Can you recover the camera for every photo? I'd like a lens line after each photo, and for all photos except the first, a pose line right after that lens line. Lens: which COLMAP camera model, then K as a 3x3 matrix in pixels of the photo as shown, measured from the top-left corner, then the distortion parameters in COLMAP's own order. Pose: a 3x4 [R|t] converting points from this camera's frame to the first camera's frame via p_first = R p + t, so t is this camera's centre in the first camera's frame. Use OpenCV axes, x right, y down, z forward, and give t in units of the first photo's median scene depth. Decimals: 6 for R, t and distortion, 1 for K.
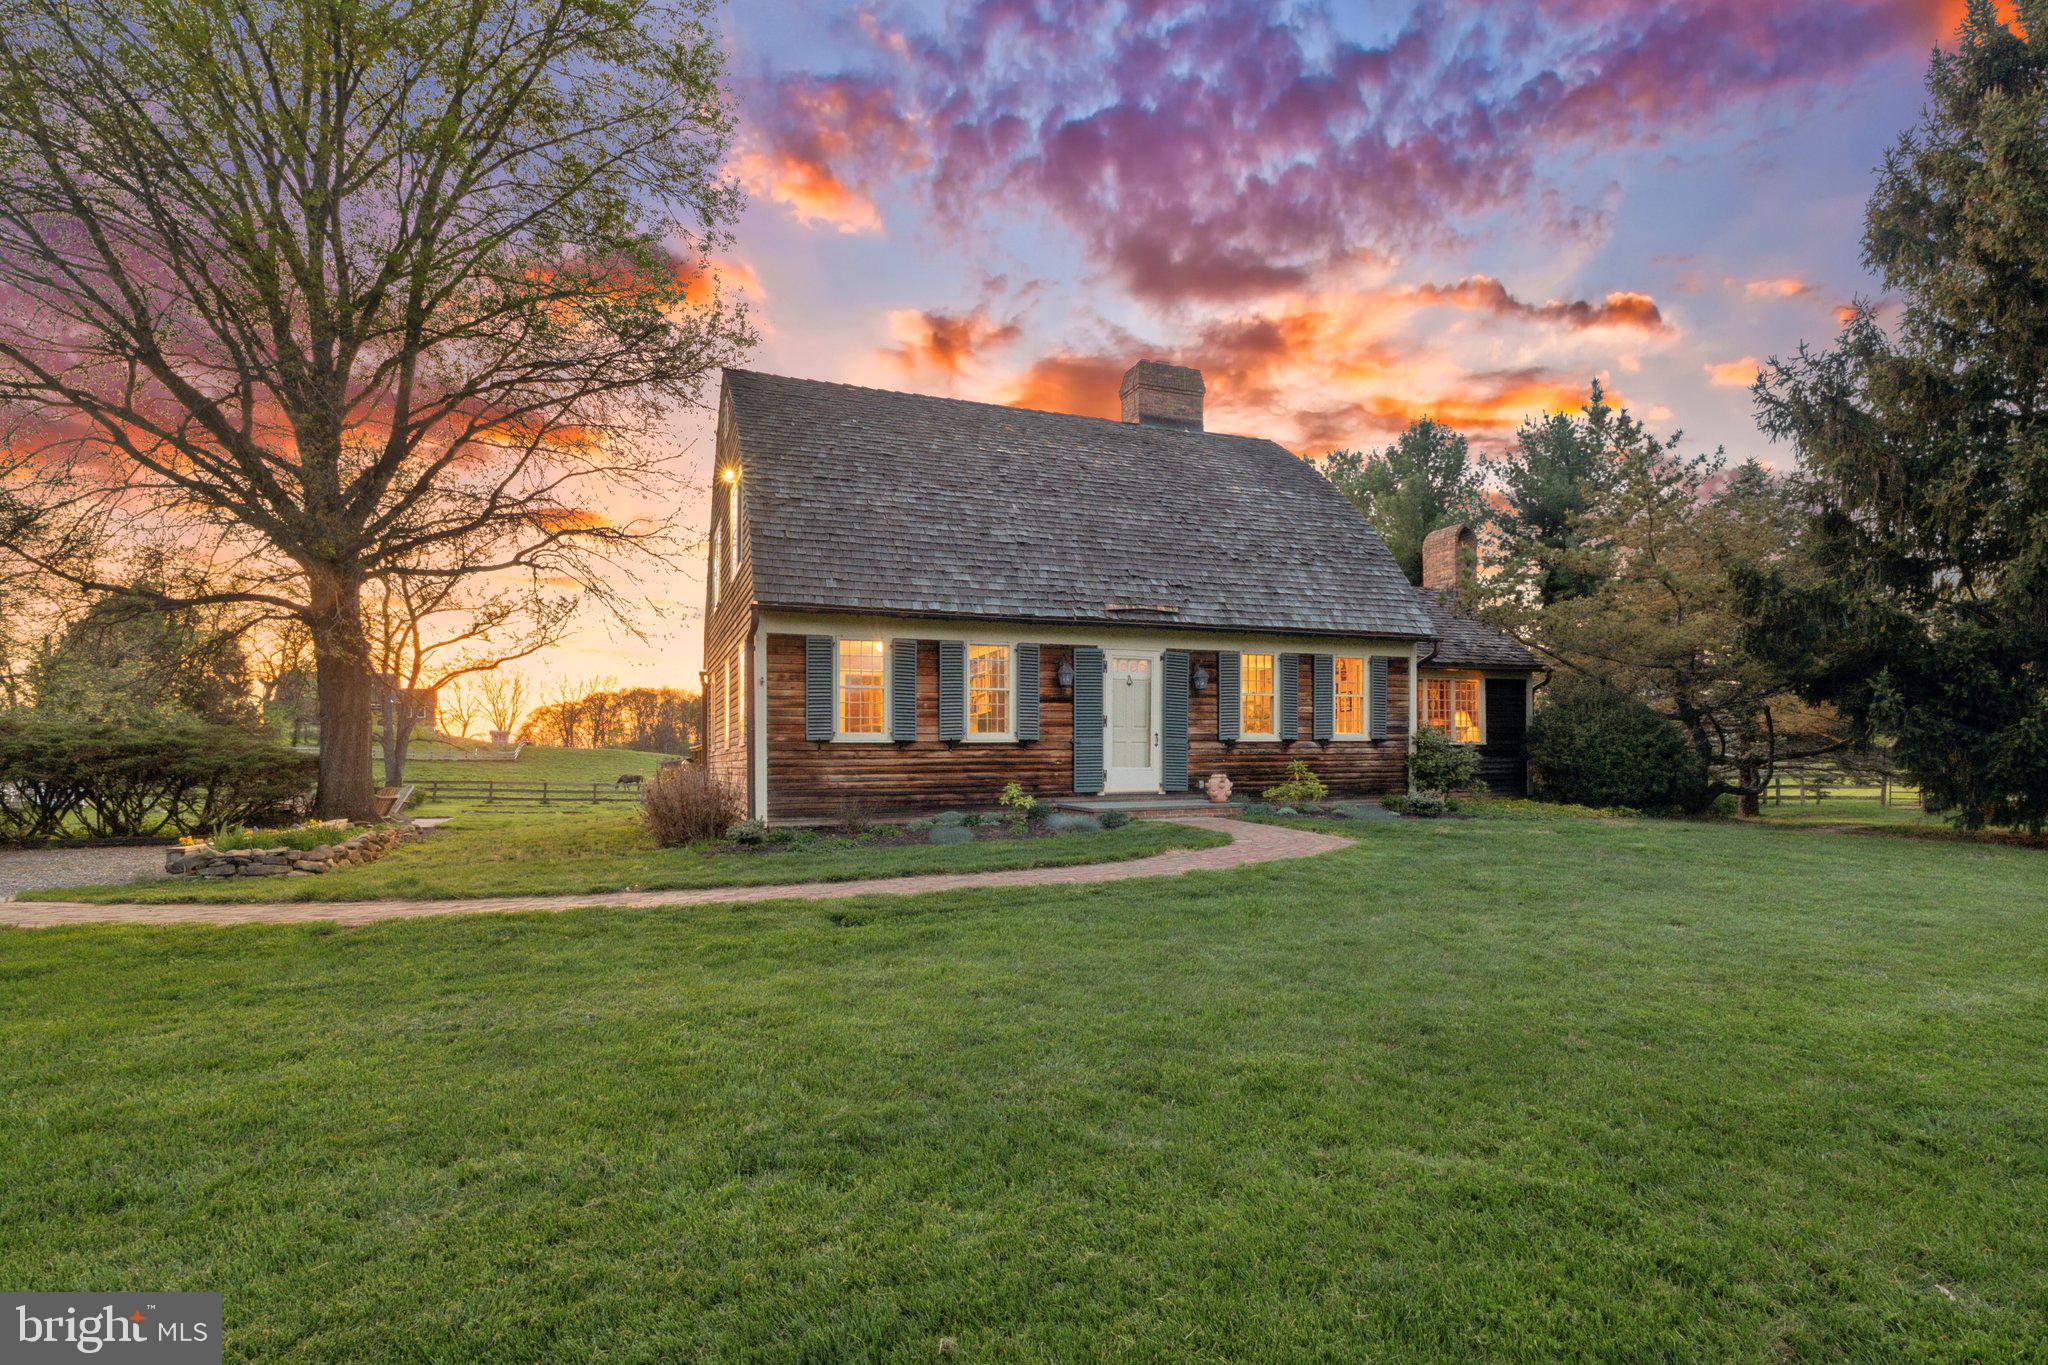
lens RADIAL K [[946.9, 0, 1025.5], [0, 946.9, 686.8], [0, 0, 1]] dist [-0.000990, -0.000063]
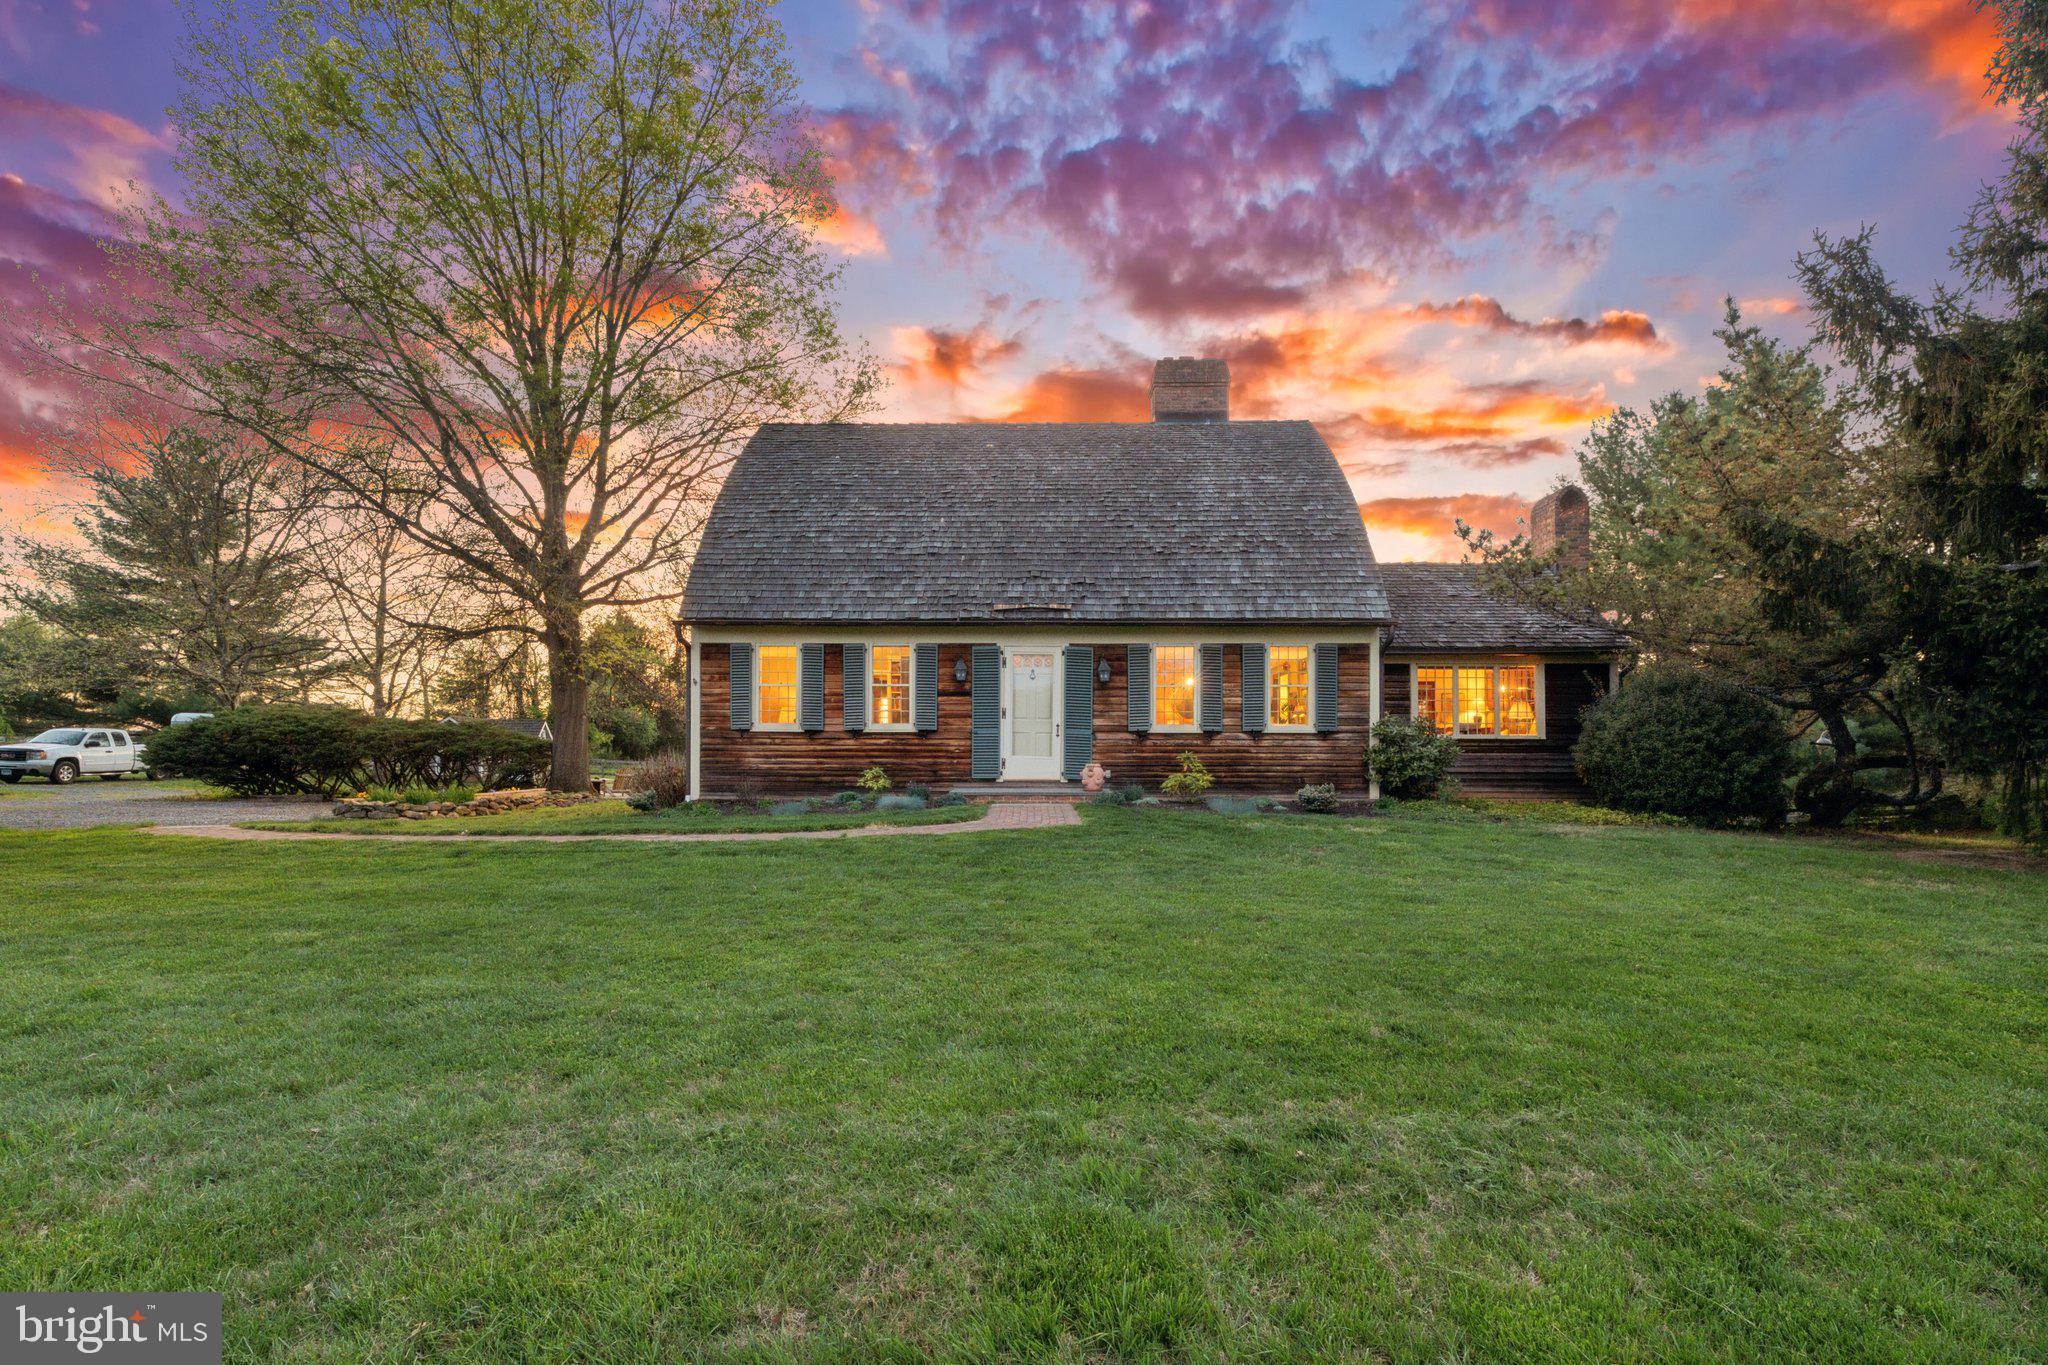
lens RADIAL K [[946.9, 0, 1102.7], [0, 946.9, 697.5], [0, 0, 1]] dist [-0.000990, -0.000063]
pose [[0.925874, -0.012055, -0.377641, 0.578488], [0.016125, 0.999841, 0.007619, 0.011792], [0.377489, -0.013144, 0.925921, 0.042521]]
